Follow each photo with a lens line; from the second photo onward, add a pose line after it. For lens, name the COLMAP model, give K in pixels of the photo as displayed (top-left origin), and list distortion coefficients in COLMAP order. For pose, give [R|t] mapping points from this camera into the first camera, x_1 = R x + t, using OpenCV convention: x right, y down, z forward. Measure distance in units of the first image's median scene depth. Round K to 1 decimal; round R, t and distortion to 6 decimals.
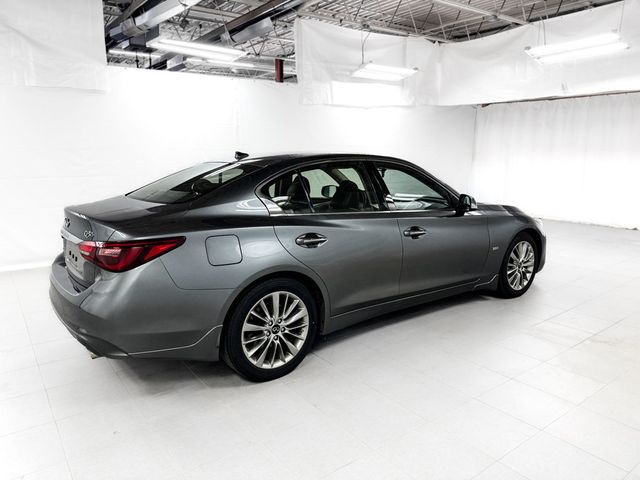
lens RADIAL K [[462.3, 0, 319.7], [0, 462.3, 248.9], [0, 0, 1]] dist [-0.001840, -0.002525]
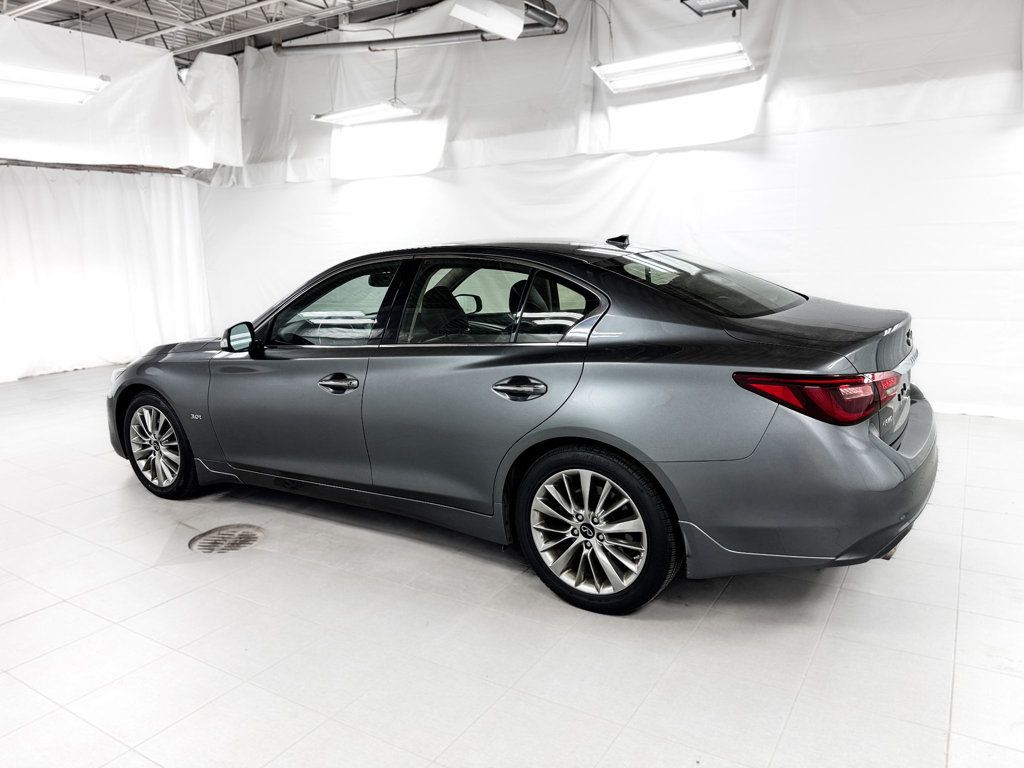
lens RADIAL K [[731.3, 0, 512.0], [0, 731.3, 384.0], [0, 0, 1]] dist [0.051185, -0.062280]
pose [[-0.340485, -0.159480, 0.926626, -0.471391], [0.223507, 0.943534, 0.244517, -0.127772], [-0.913299, 0.290361, -0.285614, 0.646648]]
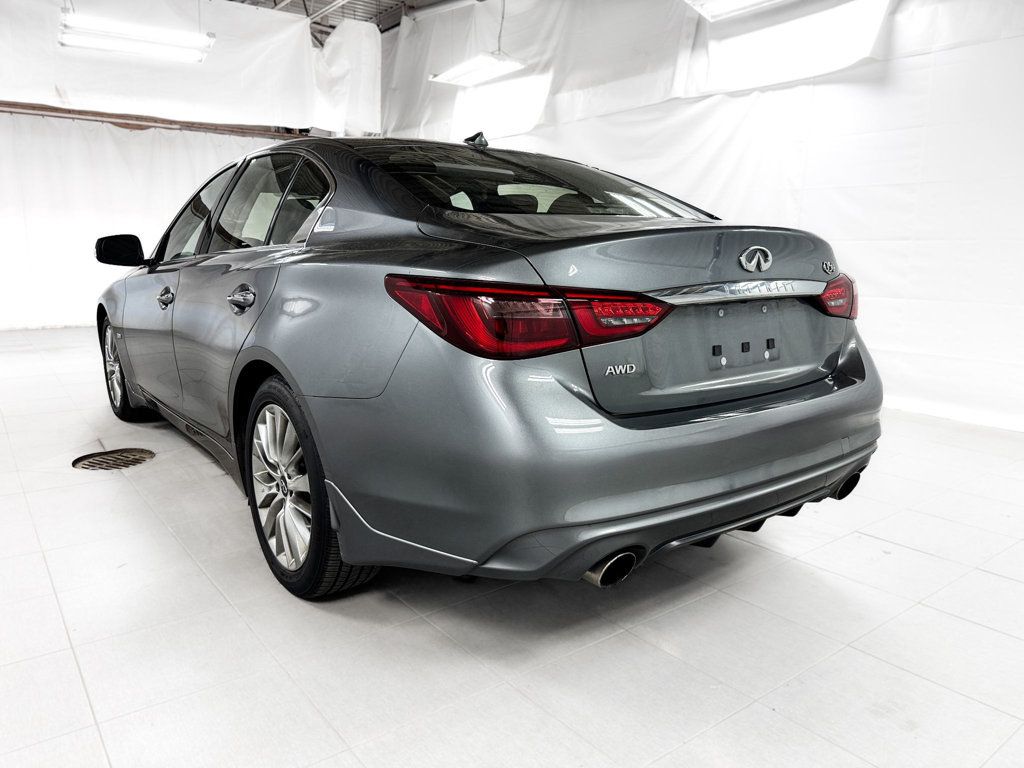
lens RADIAL K [[731.7, 0, 507.8], [0, 731.7, 386.3], [0, 0, 1]] dist [0.005431, 0.000470]
pose [[0.000825, -0.180298, 0.983612, -0.430897], [0.195394, 0.964682, 0.176665, -0.036929], [-0.980725, 0.192046, 0.036025, 0.440024]]
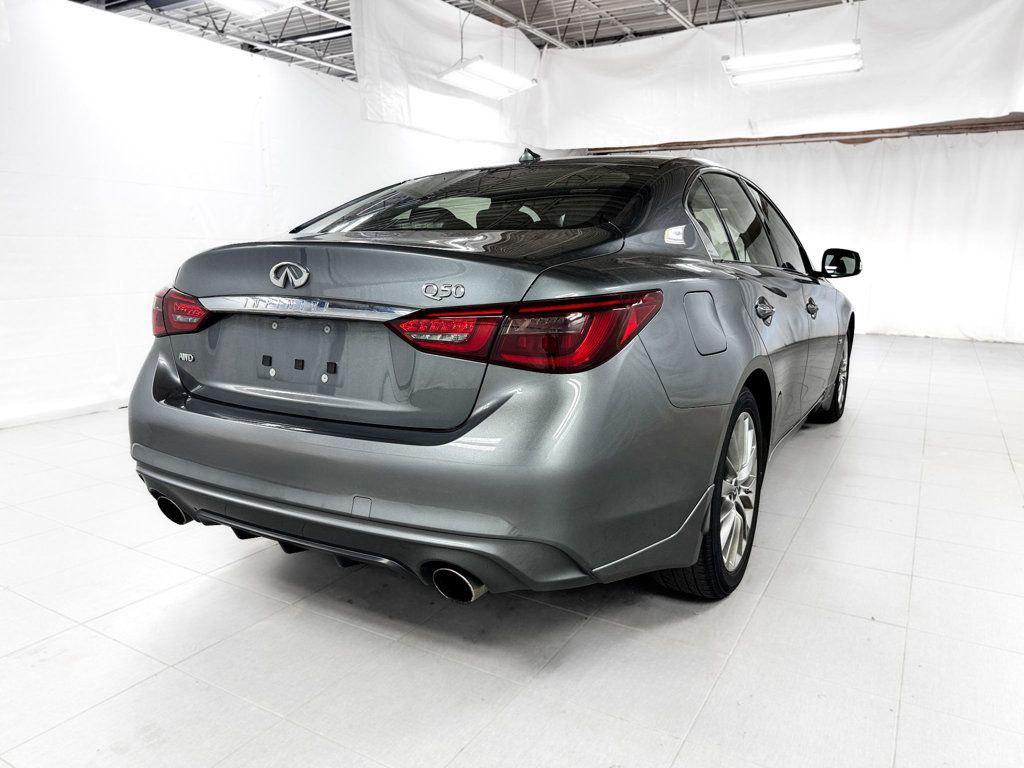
lens RADIAL K [[734.5, 0, 512.0], [0, 734.5, 384.0], [0, 0, 1]] dist [0.005185, -0.001459]
pose [[0.919681, -0.058276, 0.388318, -0.227145], [0.067702, 0.997649, -0.010625, 0.020222], [-0.386785, 0.036061, 0.921464, 0.133896]]
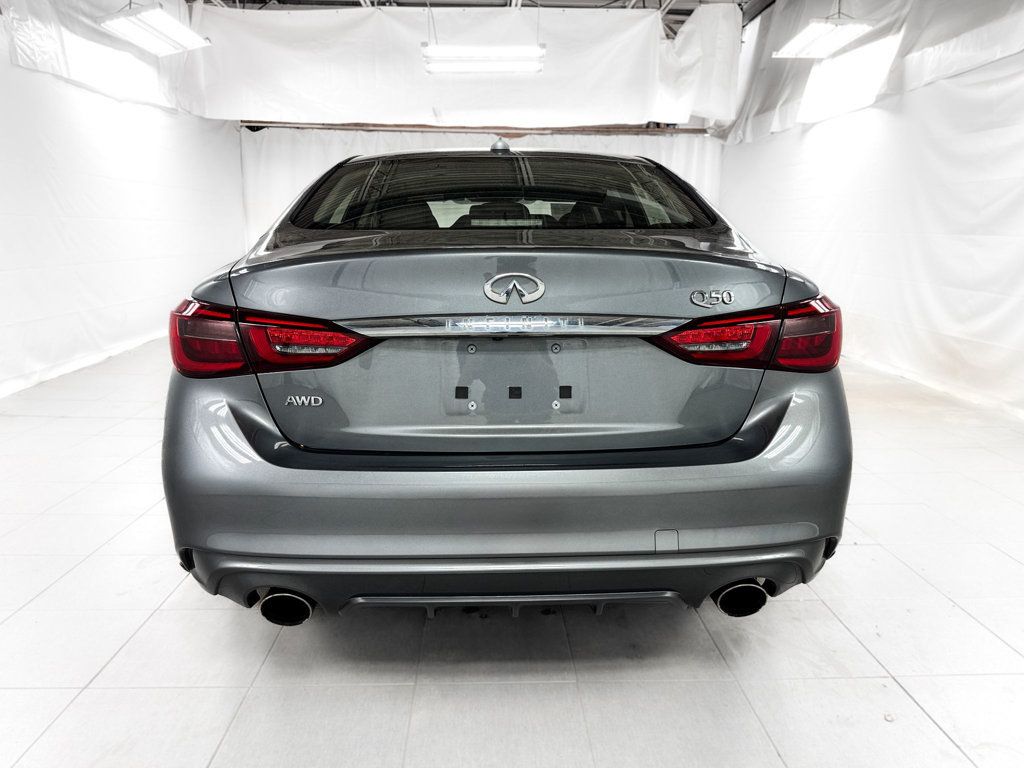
lens RADIAL K [[731.3, 0, 512.0], [0, 731.3, 384.0], [0, 0, 1]] dist [0.051185, -0.062280]
pose [[0.568800, -0.156383, 0.807472, -0.353792], [0.158107, 0.984237, 0.079243, -0.010396], [-0.807136, 0.082593, 0.584559, 0.259719]]
